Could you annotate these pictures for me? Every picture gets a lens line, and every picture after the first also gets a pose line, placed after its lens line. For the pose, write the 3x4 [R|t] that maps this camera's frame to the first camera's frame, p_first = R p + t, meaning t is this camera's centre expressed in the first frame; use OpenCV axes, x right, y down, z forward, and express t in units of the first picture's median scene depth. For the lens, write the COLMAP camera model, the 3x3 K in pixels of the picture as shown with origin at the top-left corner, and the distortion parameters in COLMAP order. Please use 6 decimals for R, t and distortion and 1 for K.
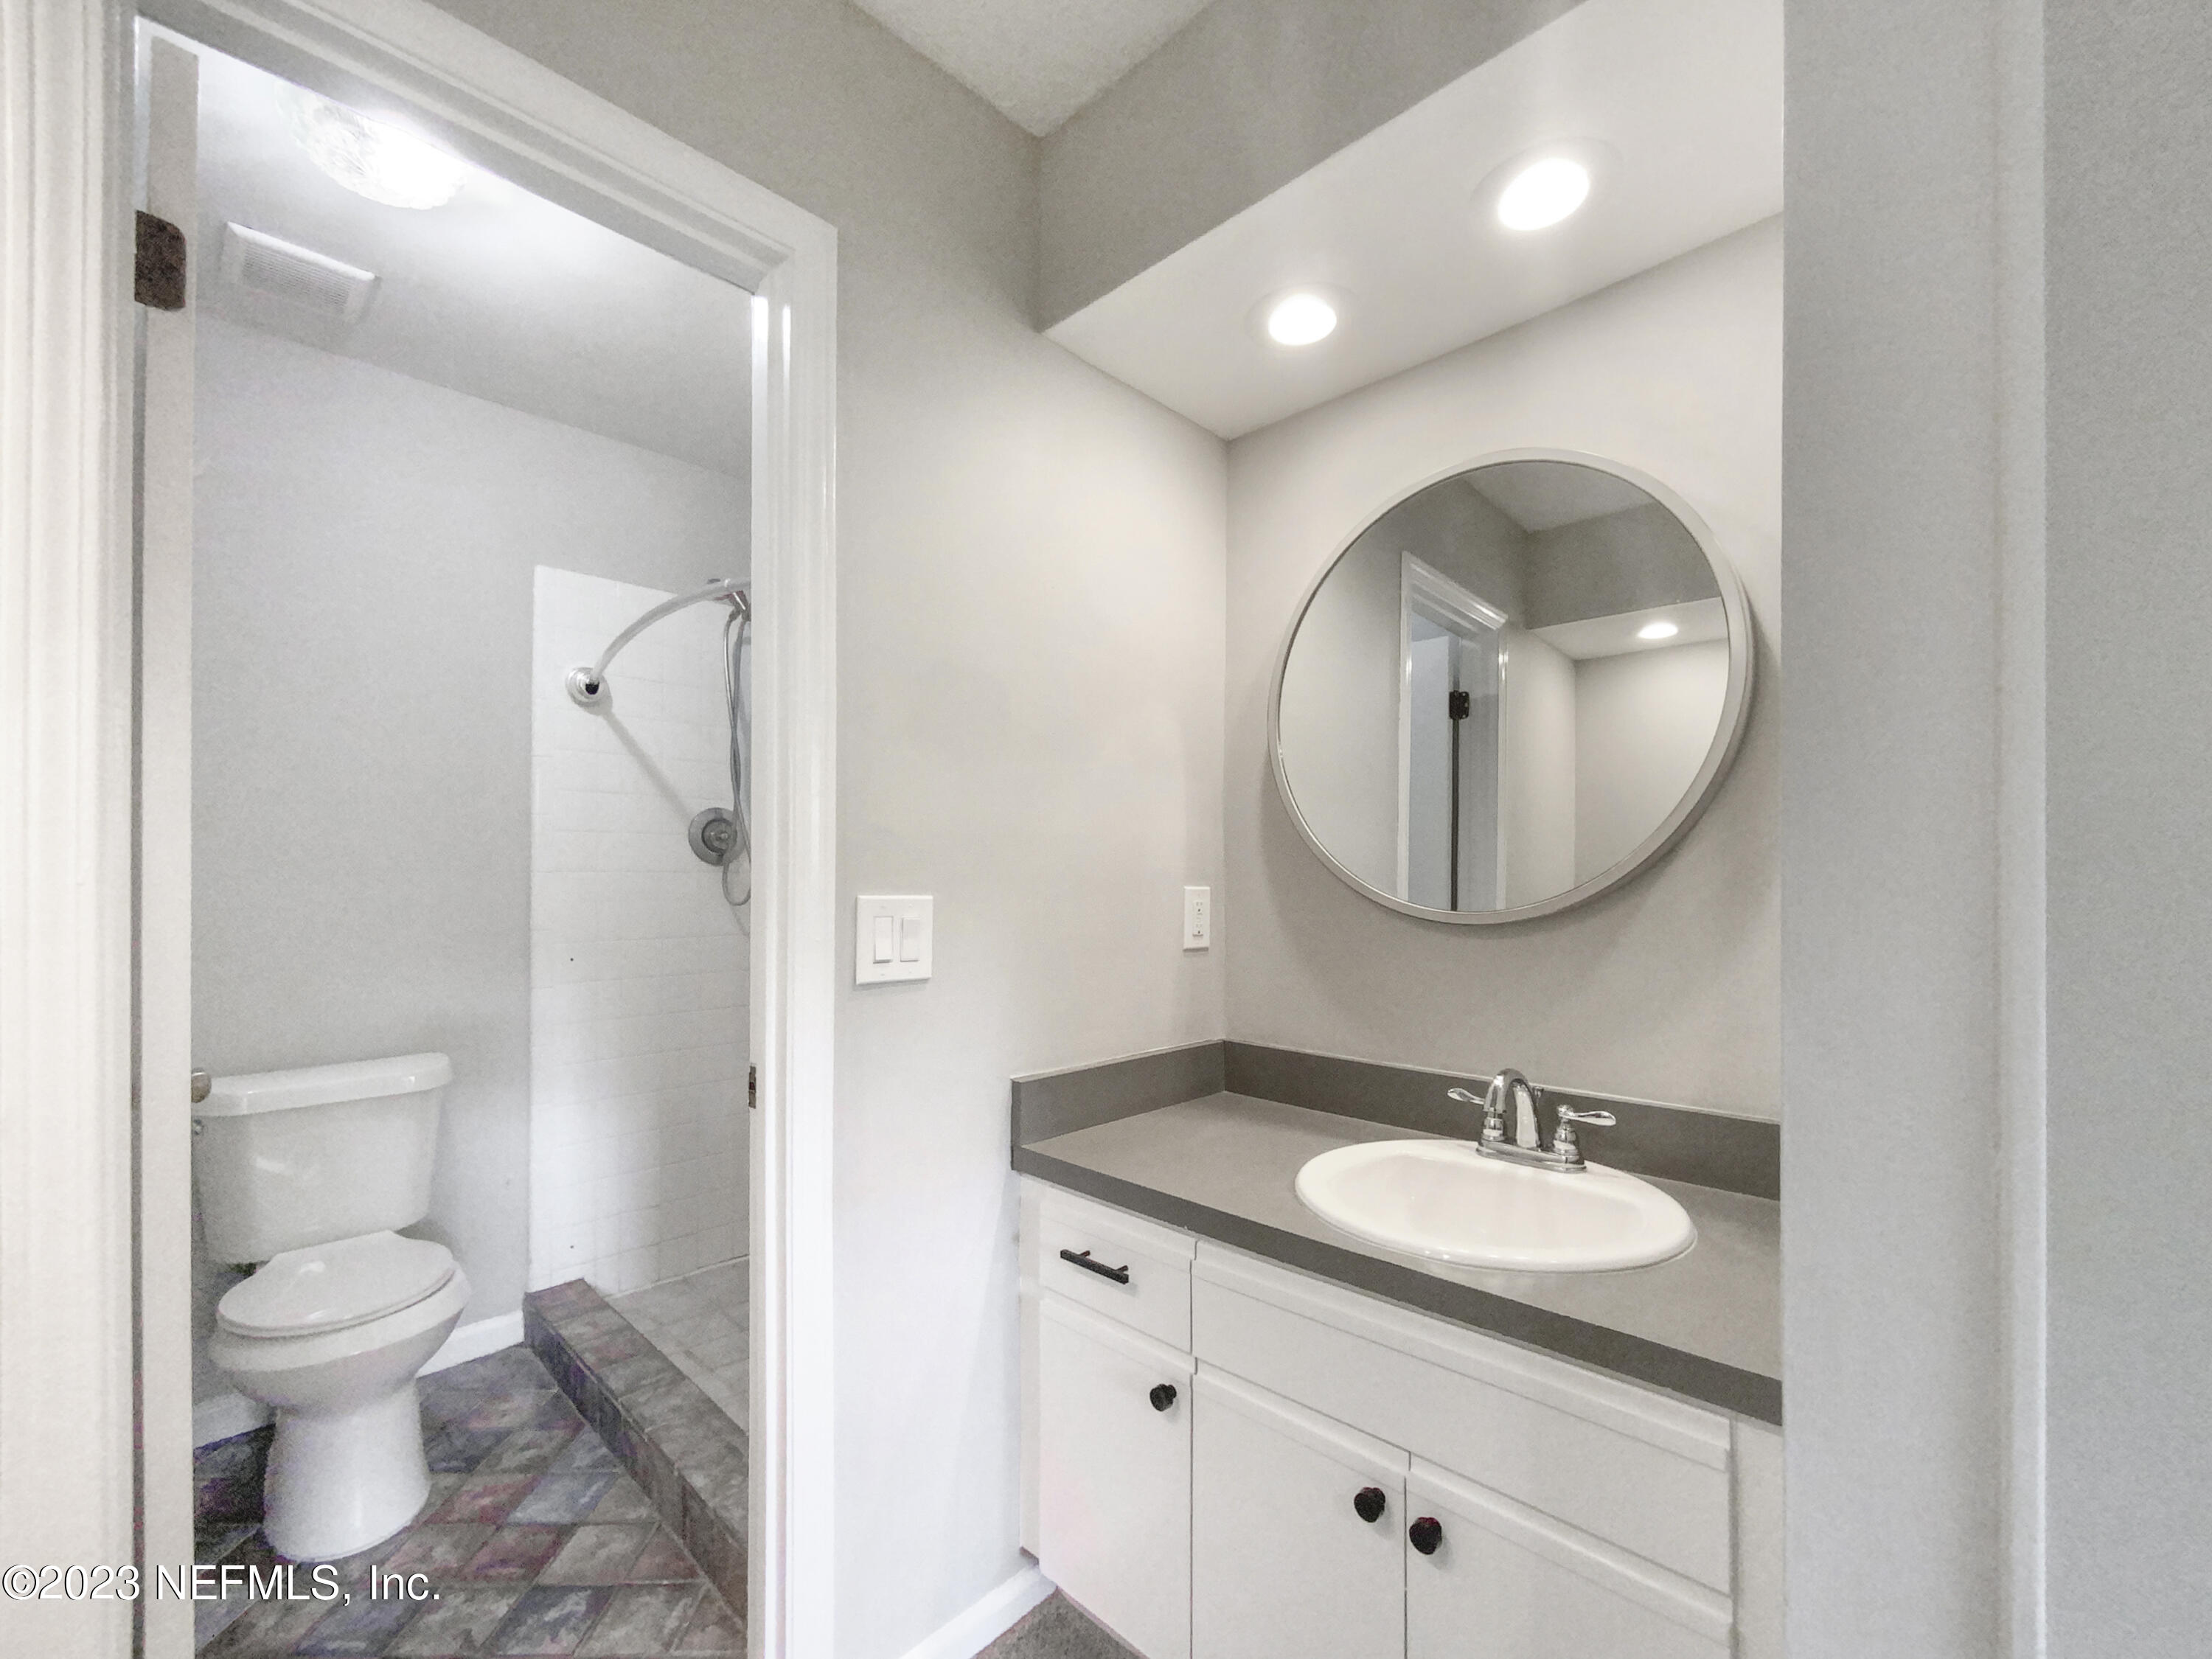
lens RADIAL K [[917.6, 0, 1128.1], [0, 917.6, 869.0], [0, 0, 1]] dist [0.001882, -0.001826]
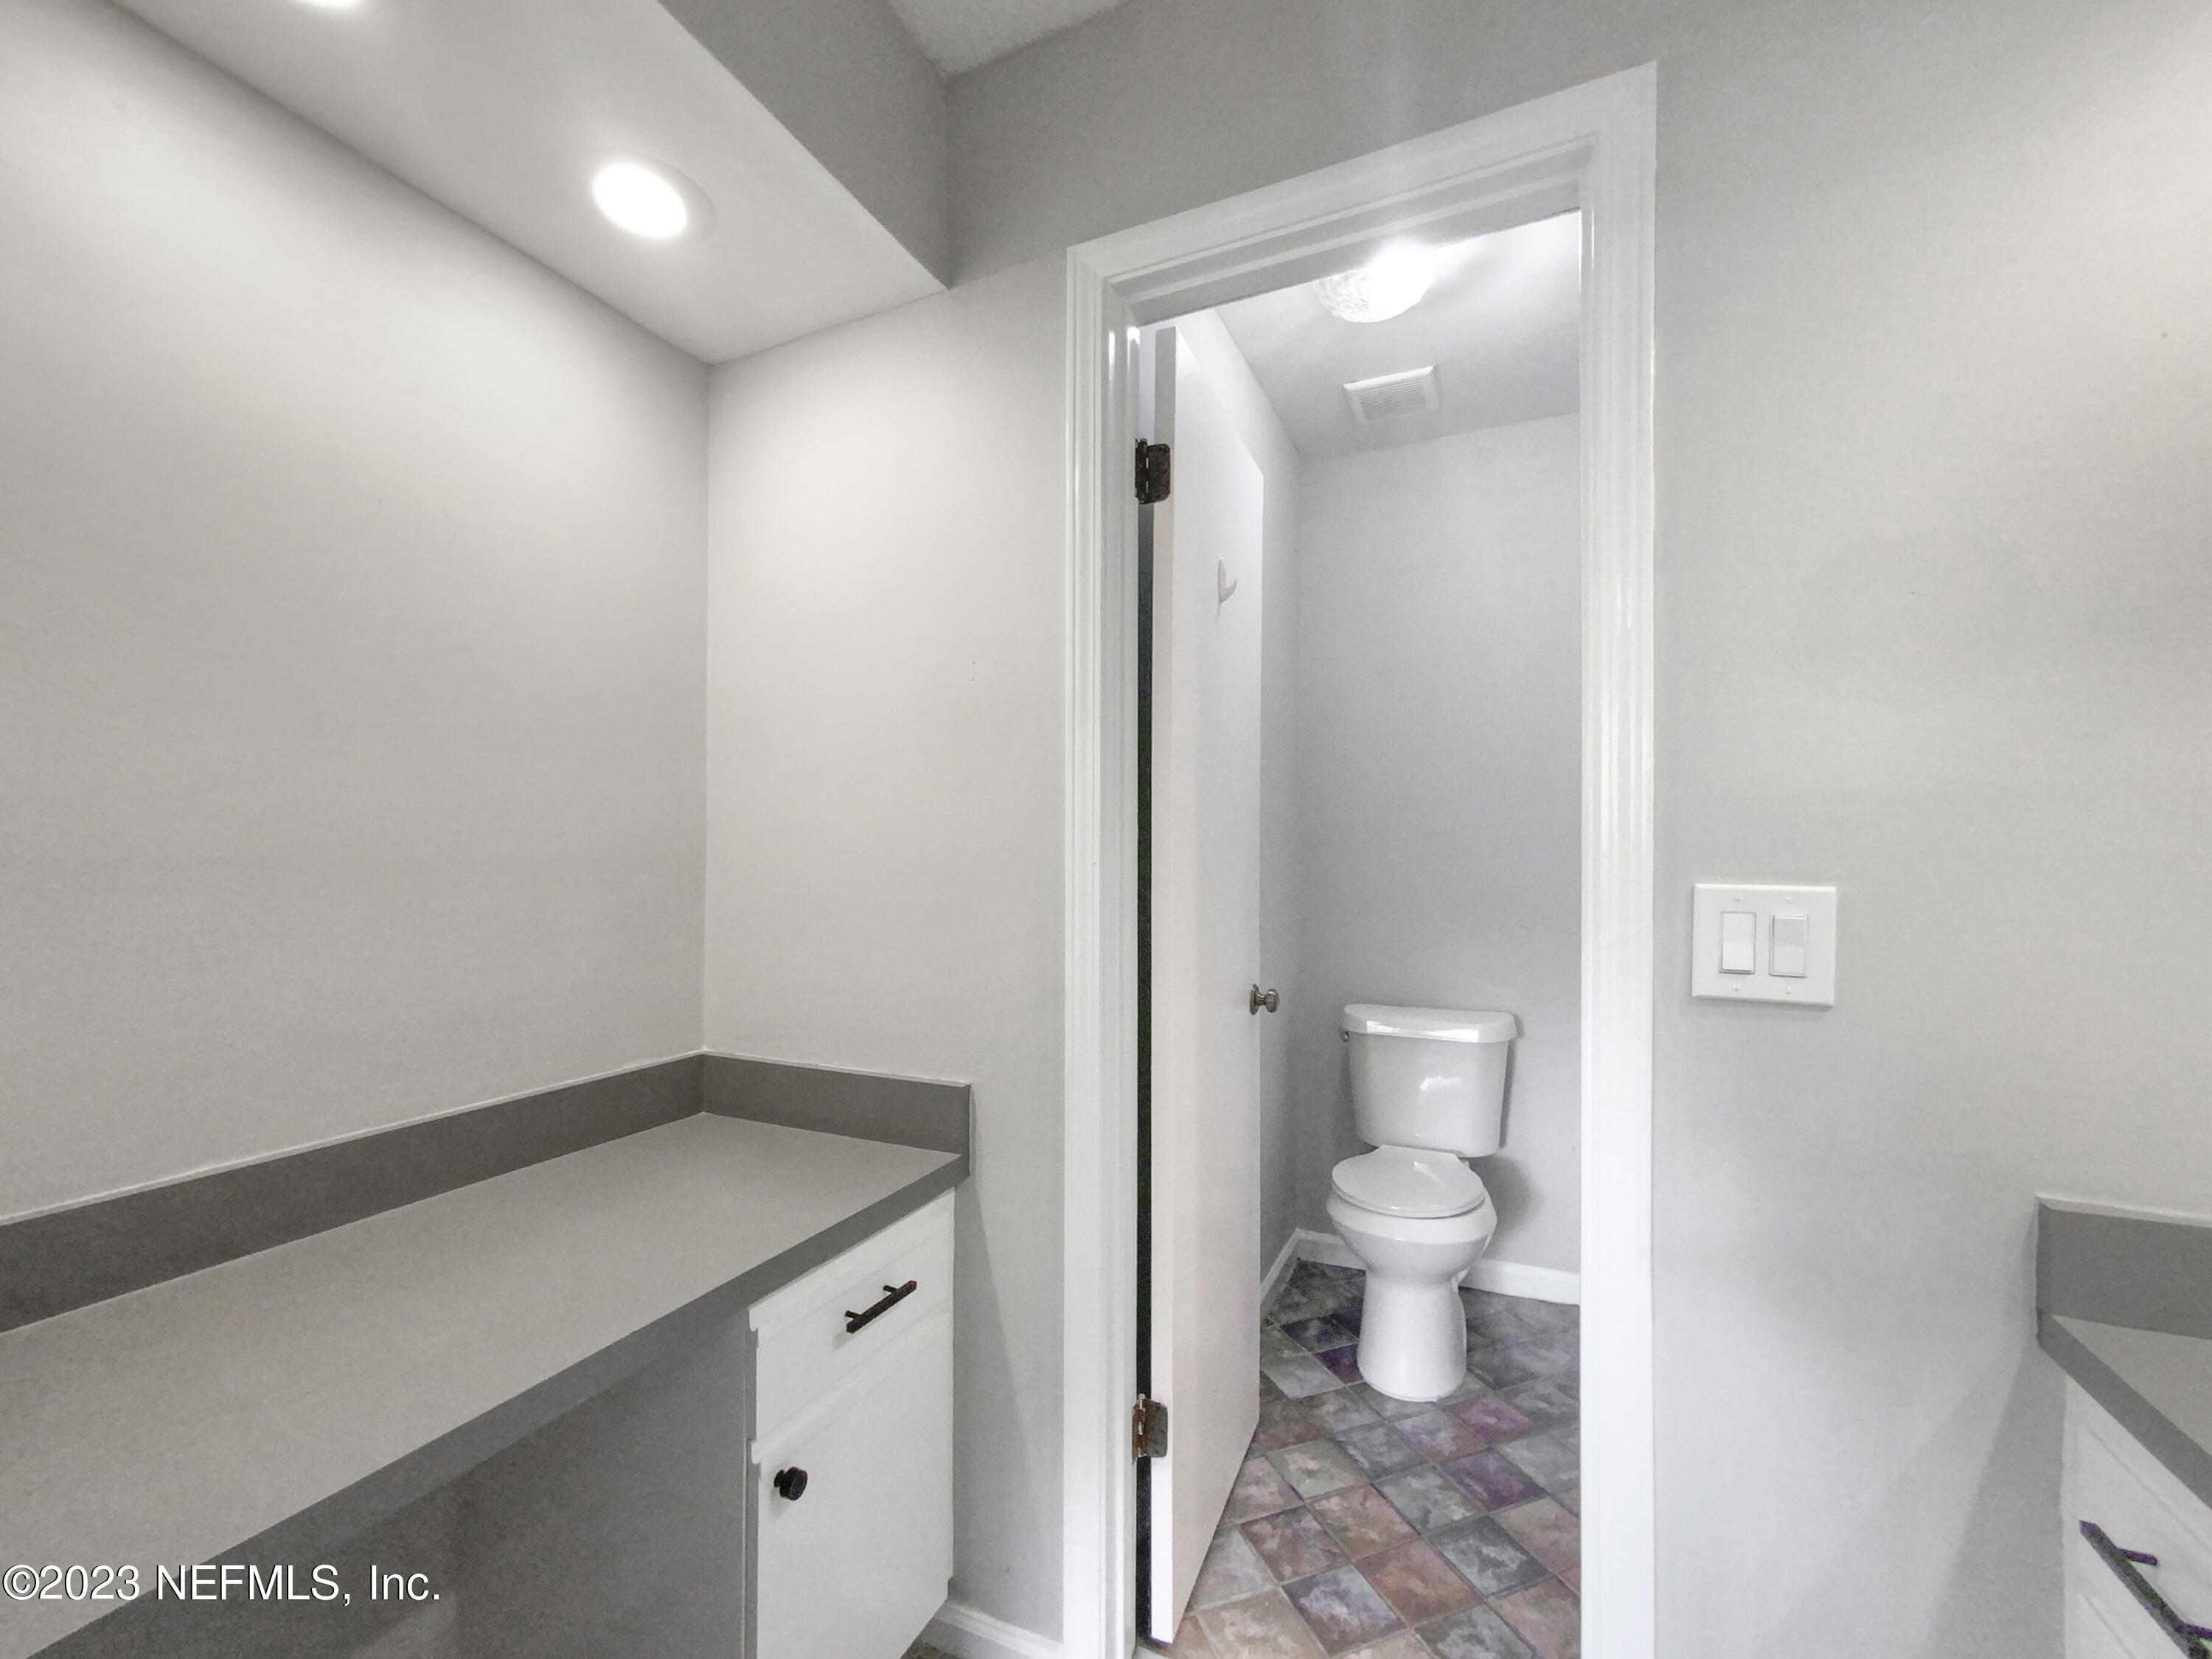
lens RADIAL K [[917.6, 0, 1096.5], [0, 917.6, 851.0], [0, 0, 1]] dist [0.001882, -0.001826]
pose [[0.336970, -0.004472, -0.941505, 0.223767], [0.002923, 0.999989, -0.003704, 0.002005], [0.941511, -0.001504, 0.336979, 0.209278]]
